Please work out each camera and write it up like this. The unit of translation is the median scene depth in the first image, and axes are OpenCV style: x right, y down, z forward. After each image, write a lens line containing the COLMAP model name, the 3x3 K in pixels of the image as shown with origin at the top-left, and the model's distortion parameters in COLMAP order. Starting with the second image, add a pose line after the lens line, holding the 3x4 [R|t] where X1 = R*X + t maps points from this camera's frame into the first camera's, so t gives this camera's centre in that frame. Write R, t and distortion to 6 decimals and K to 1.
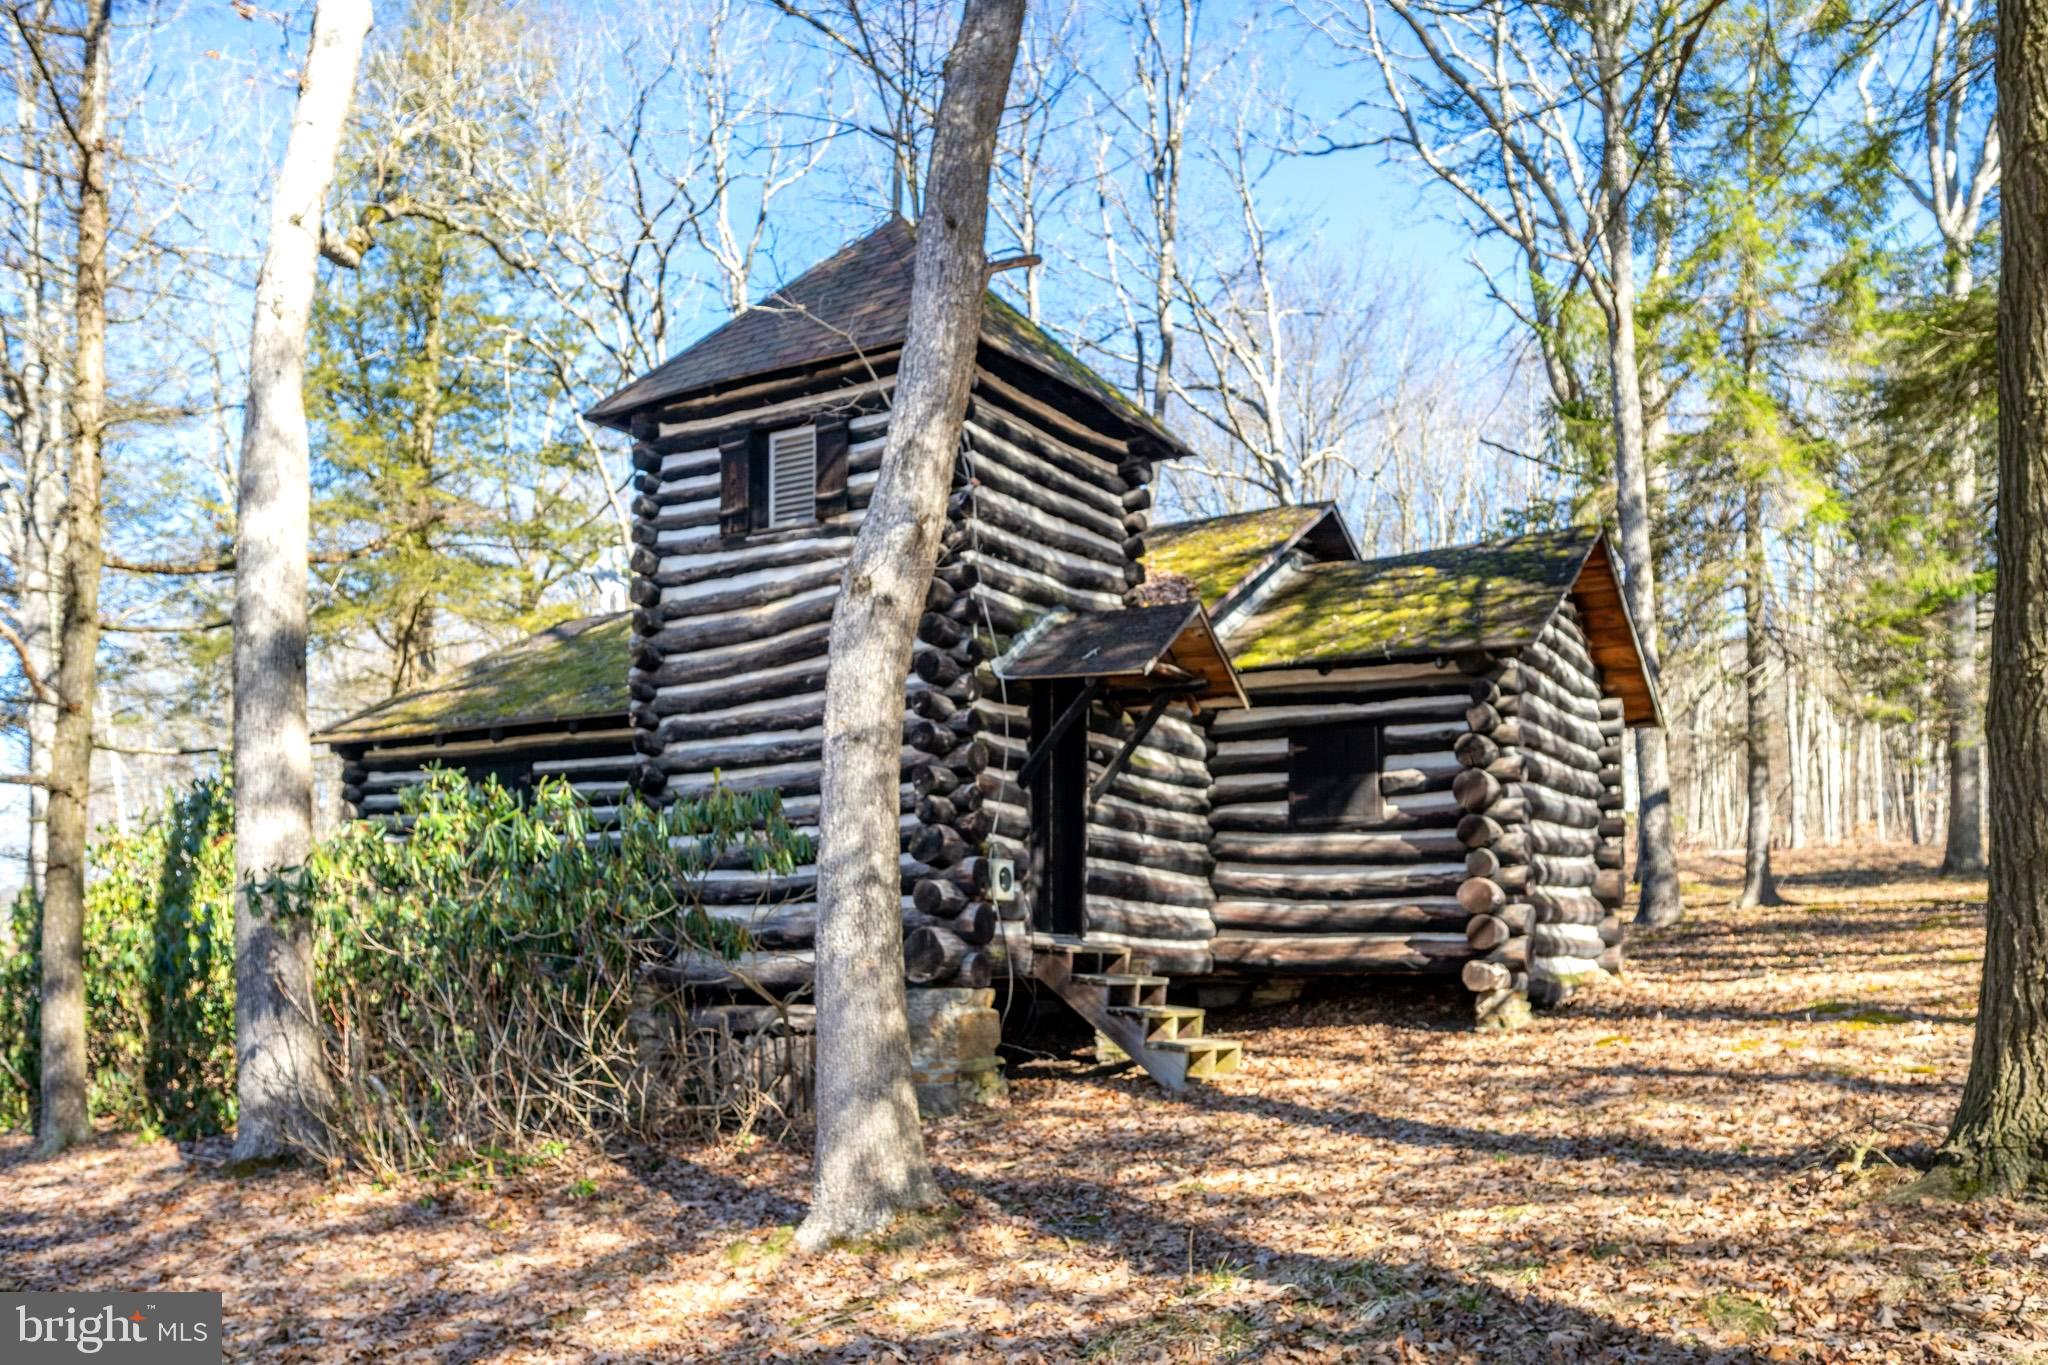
lens RADIAL K [[1676.1, 0, 1026.7], [0, 1676.1, 855.0], [0, 0, 1]] dist [0.002946, 0.003624]
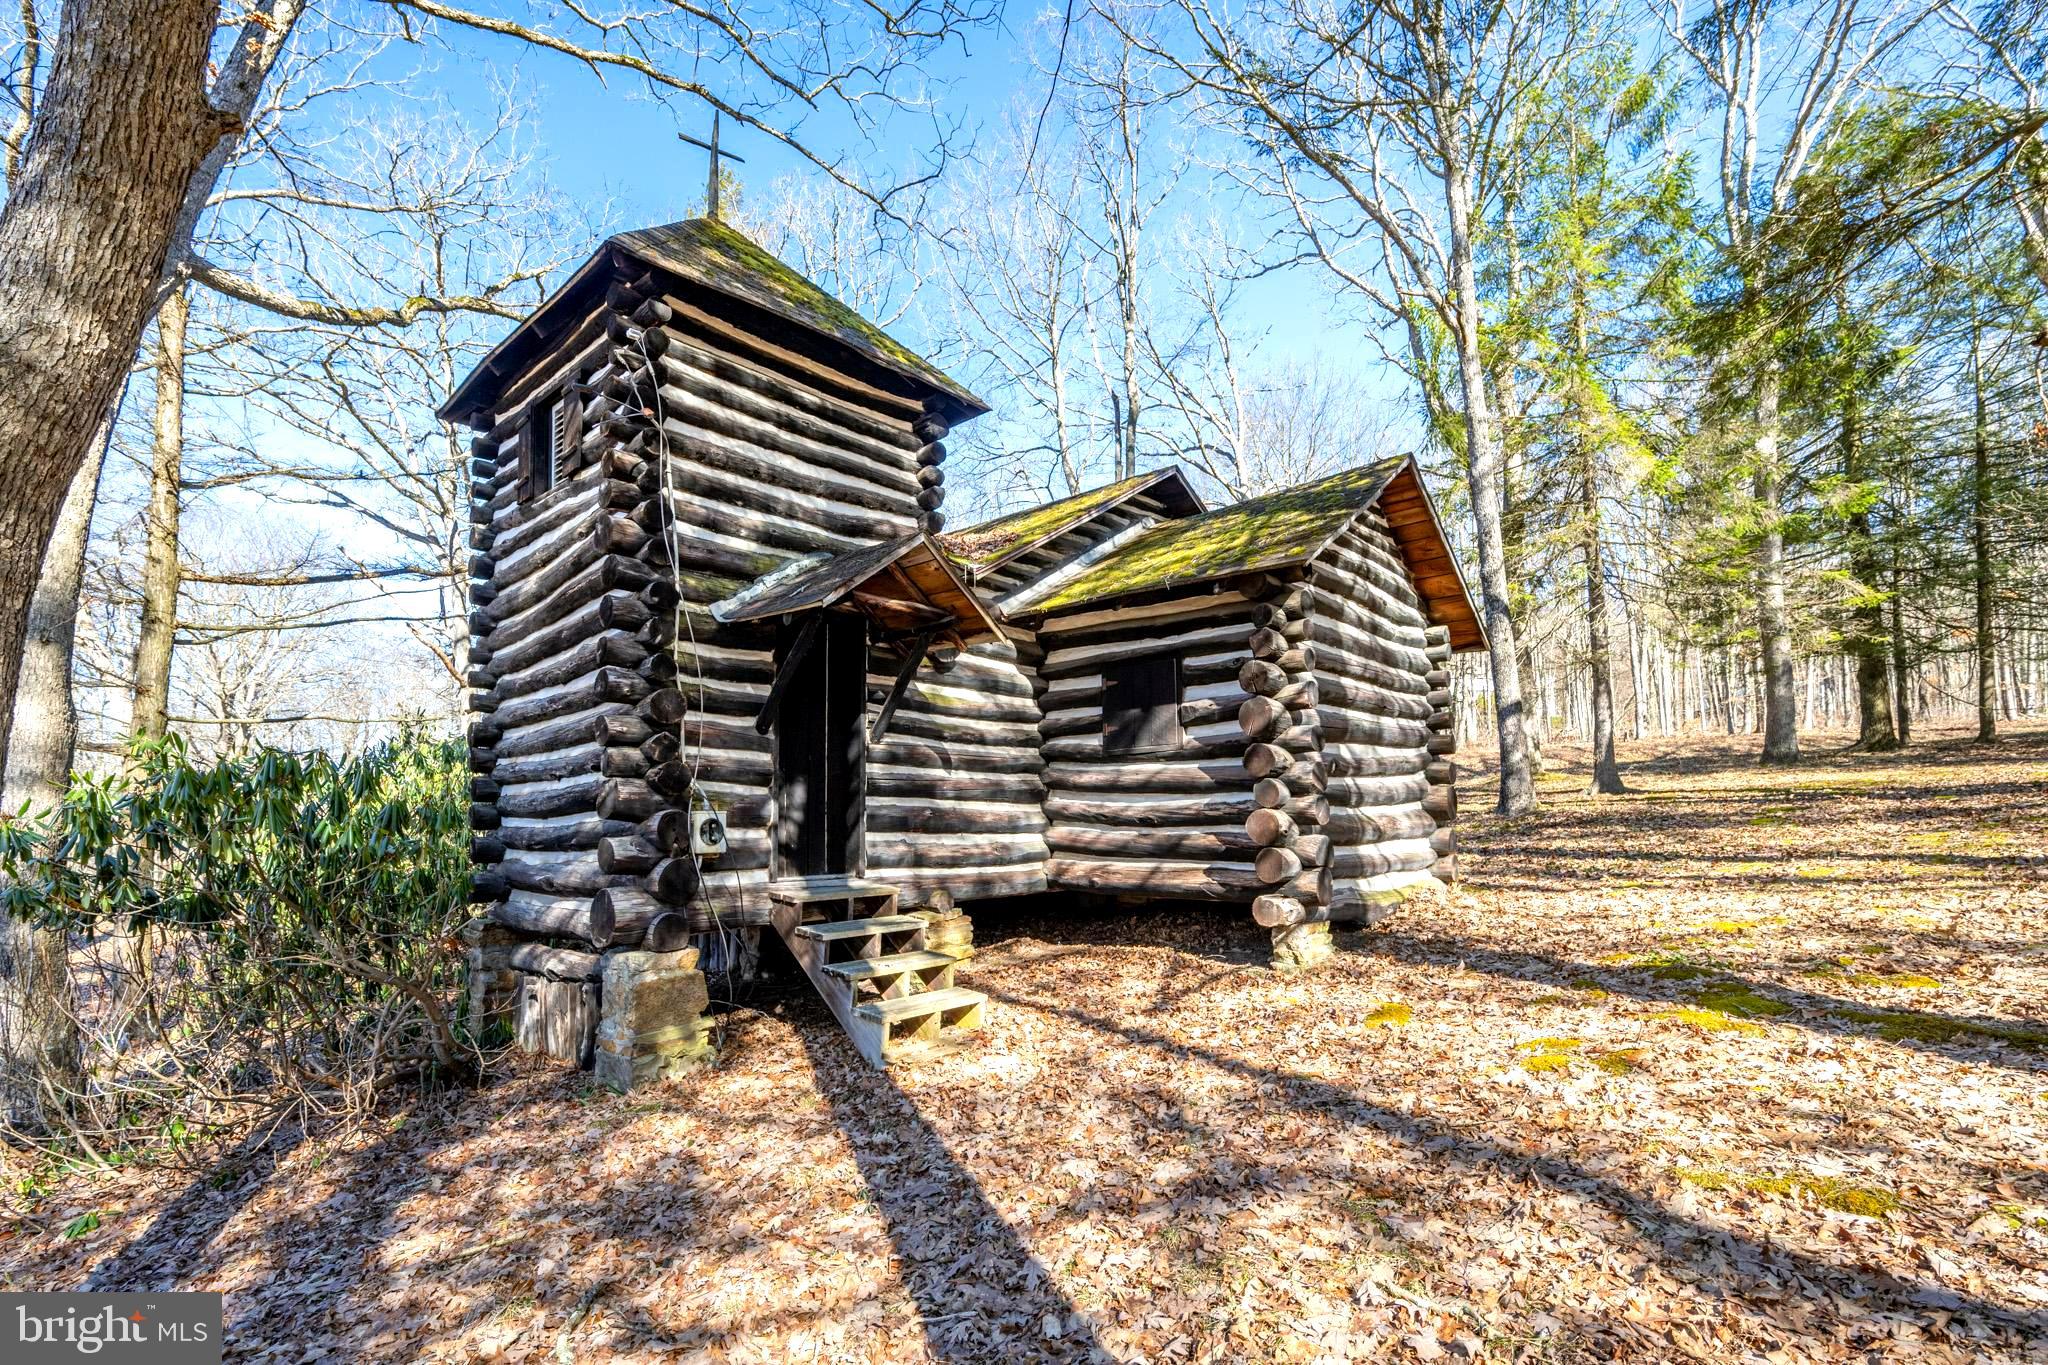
lens RADIAL K [[918.5, 0, 1022.4], [0, 918.5, 734.9], [0, 0, 1]] dist [0.001987, -0.000009]
pose [[0.985977, -0.029943, -0.164173, 0.211942], [0.026837, 0.999417, -0.021102, -0.020618], [0.164709, 0.016400, 0.986206, 0.438170]]
